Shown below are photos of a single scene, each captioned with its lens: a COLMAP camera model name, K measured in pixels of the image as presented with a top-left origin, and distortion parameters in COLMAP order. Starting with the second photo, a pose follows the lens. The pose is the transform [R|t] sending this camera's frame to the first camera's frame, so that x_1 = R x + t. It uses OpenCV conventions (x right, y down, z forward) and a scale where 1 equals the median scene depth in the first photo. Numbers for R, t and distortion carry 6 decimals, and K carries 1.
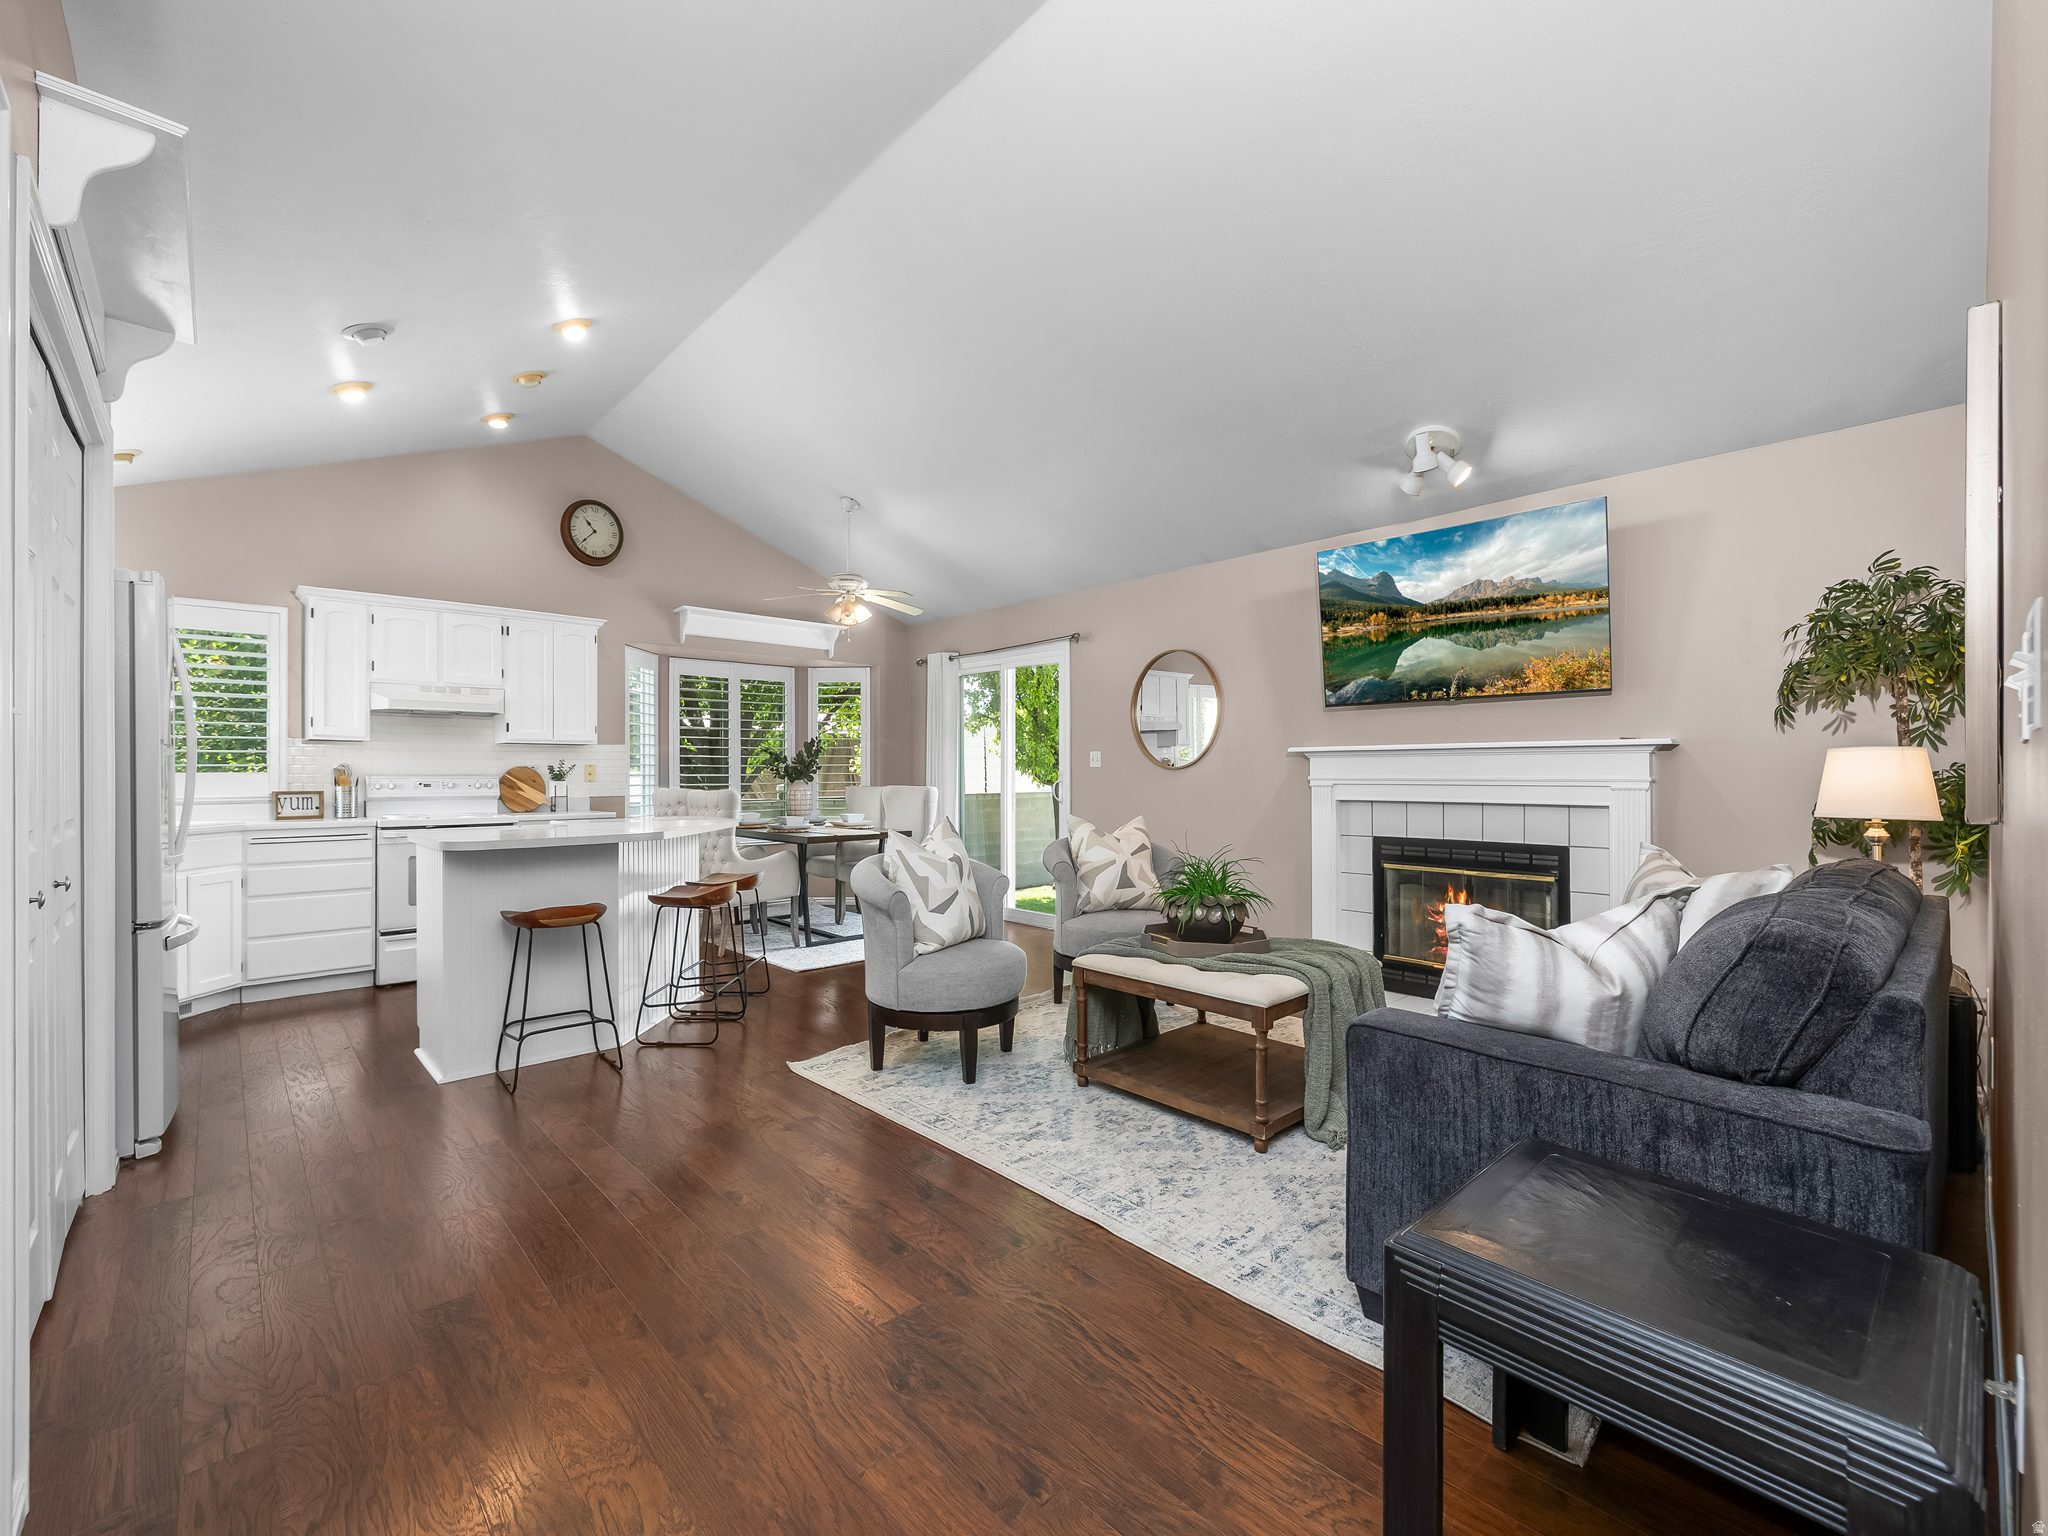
lens RADIAL K [[866.4, 0, 1024.0], [0, 866.4, 768.0], [0, 0, 1]] dist [-0.010608, 0.000079]
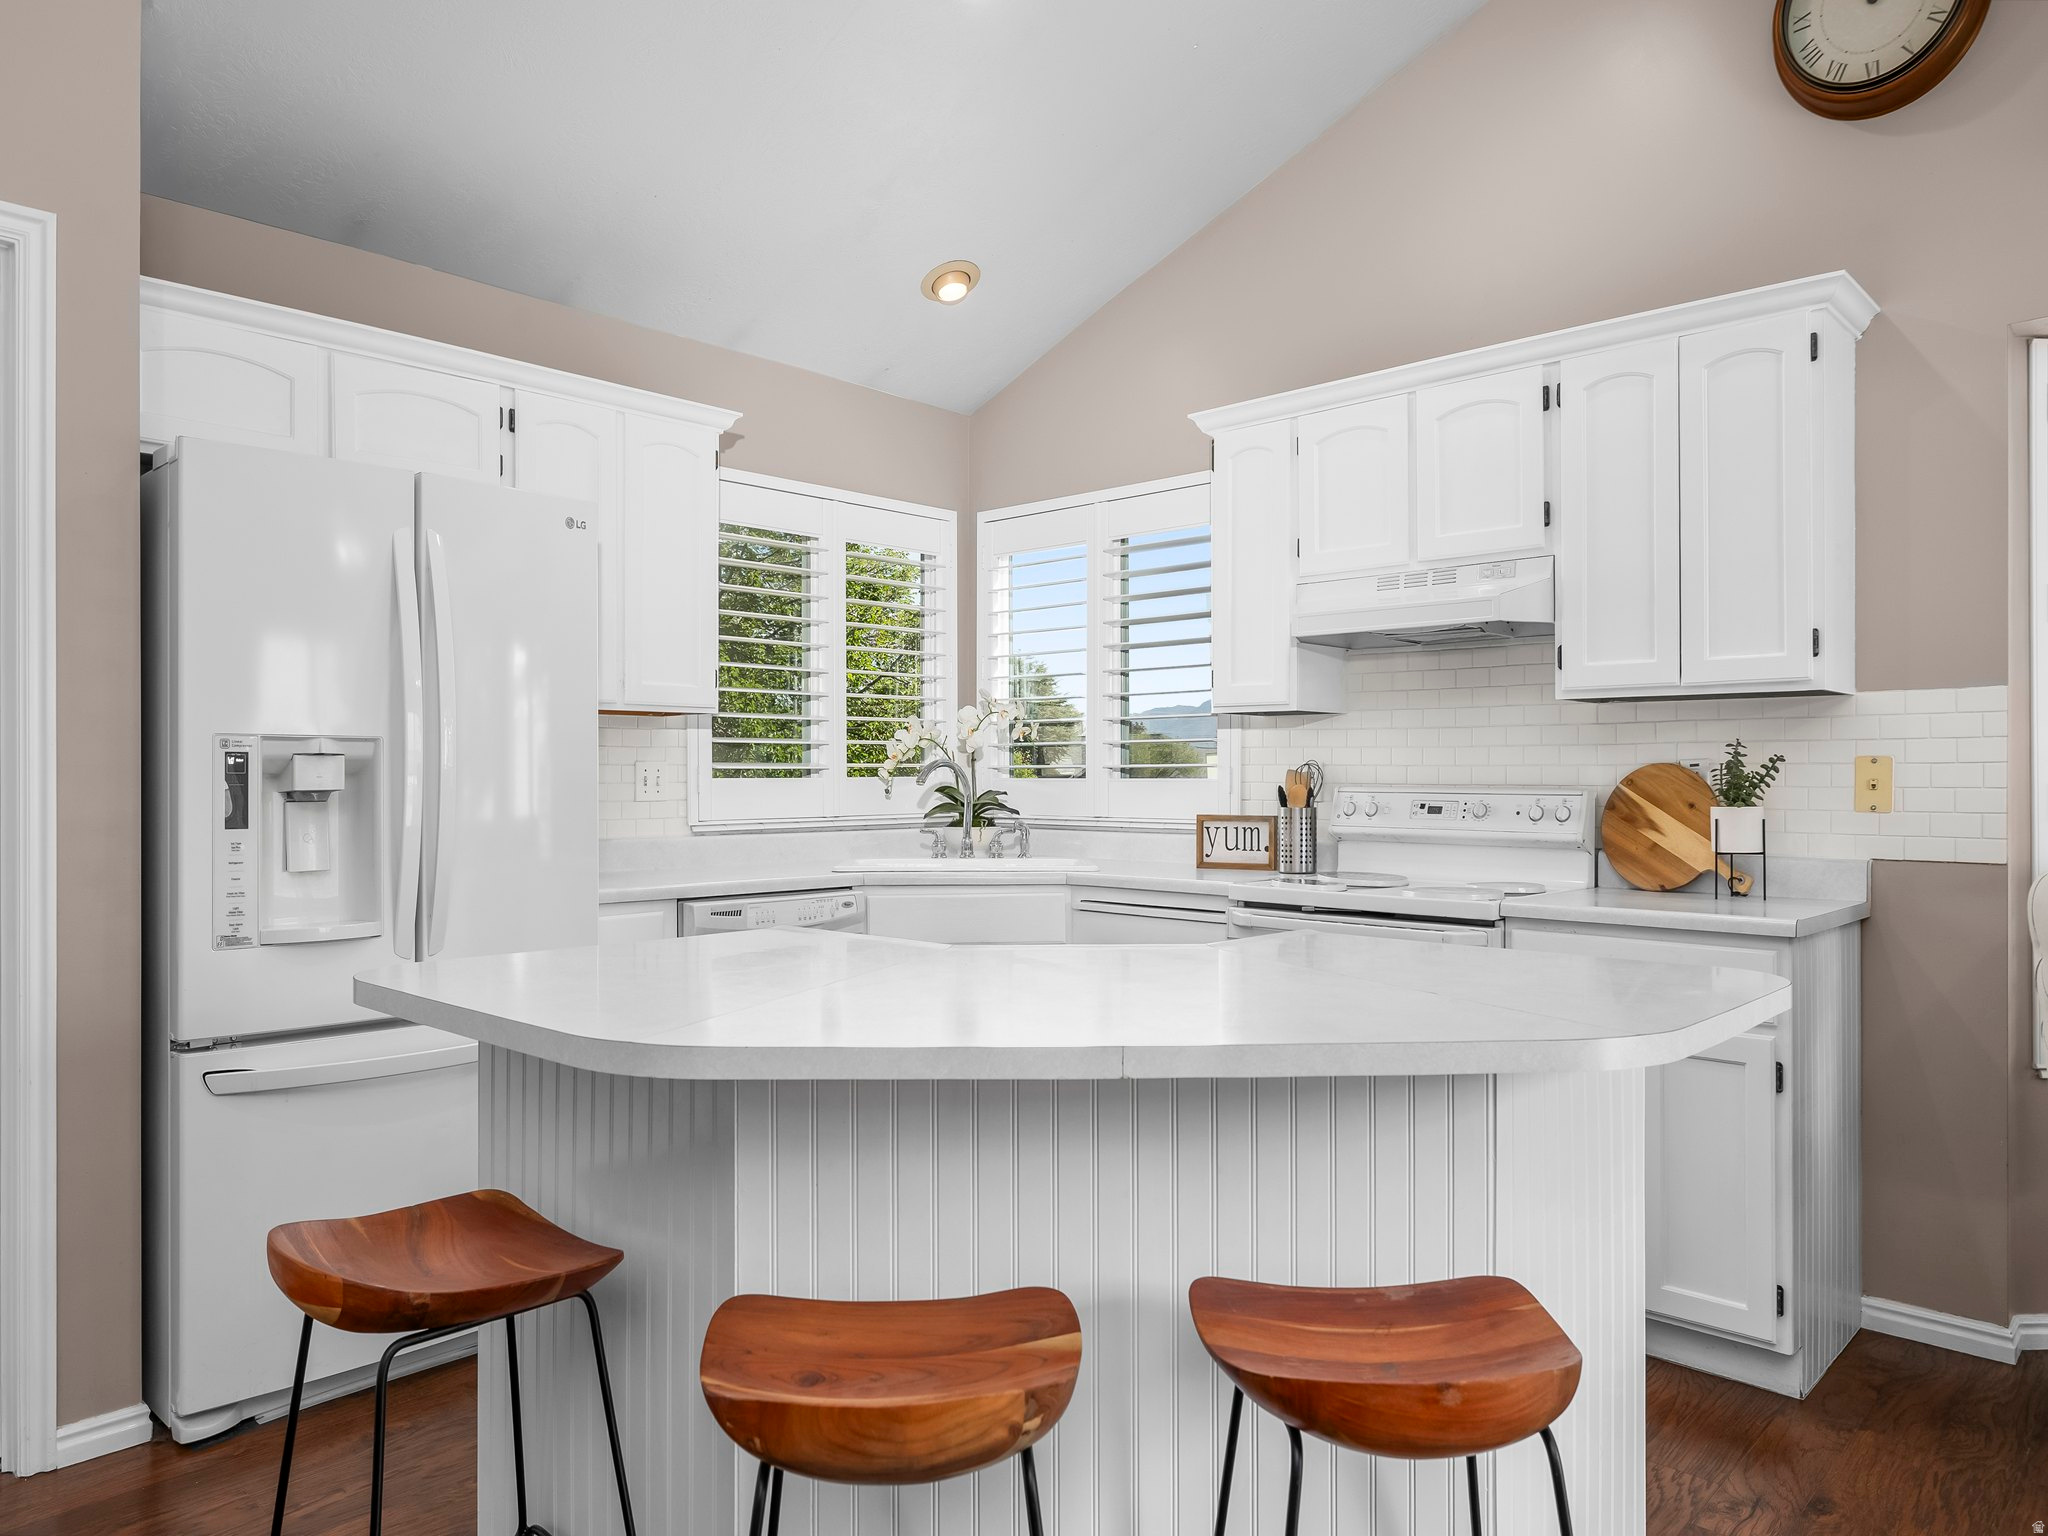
lens RADIAL K [[1357.6, 0, 1017.2], [0, 1357.6, 775.1], [0, 0, 1]] dist [-0.001233, -0.000413]
pose [[0.057203, 0.002795, -0.998359, -0.033674], [0.004411, 0.999986, 0.003052, 0.000134], [0.998353, -0.004578, 0.057190, 0.710144]]
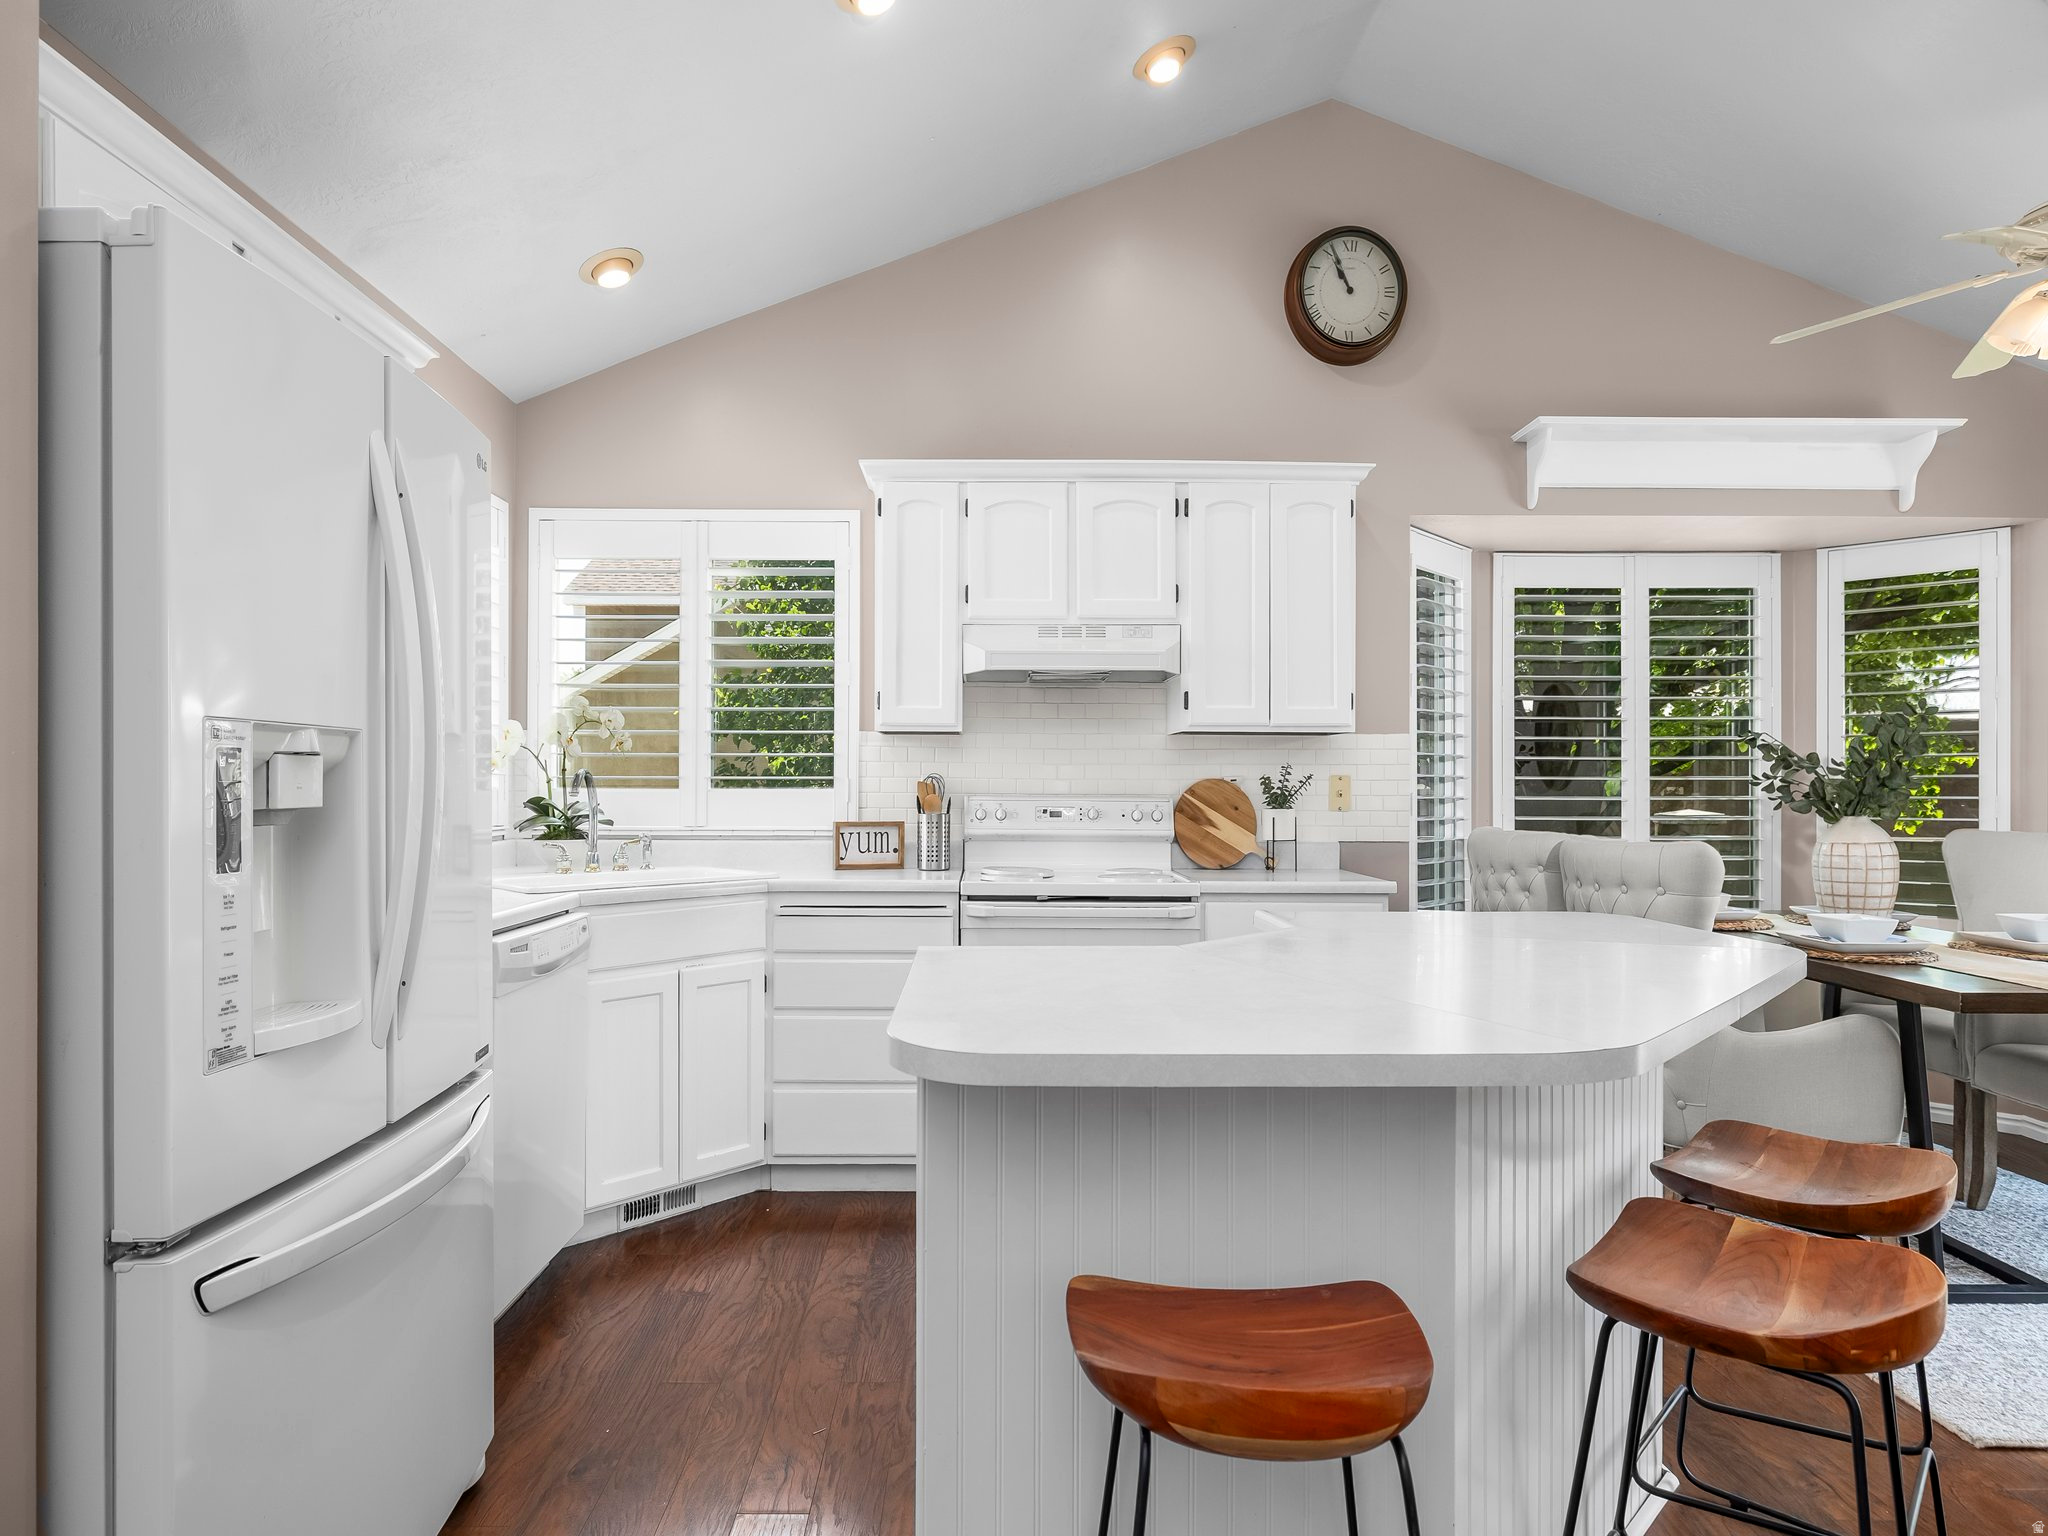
lens RADIAL K [[1157.3, 0, 990.0], [0, 1157.3, 780.1], [0, 0, 1]] dist [0.000901, 0.000176]
pose [[0.733175, 0.002119, -0.680036, -0.218311], [-0.002494, 0.999997, 0.000426, -0.001167], [0.680035, 0.001384, 0.733178, 0.416862]]
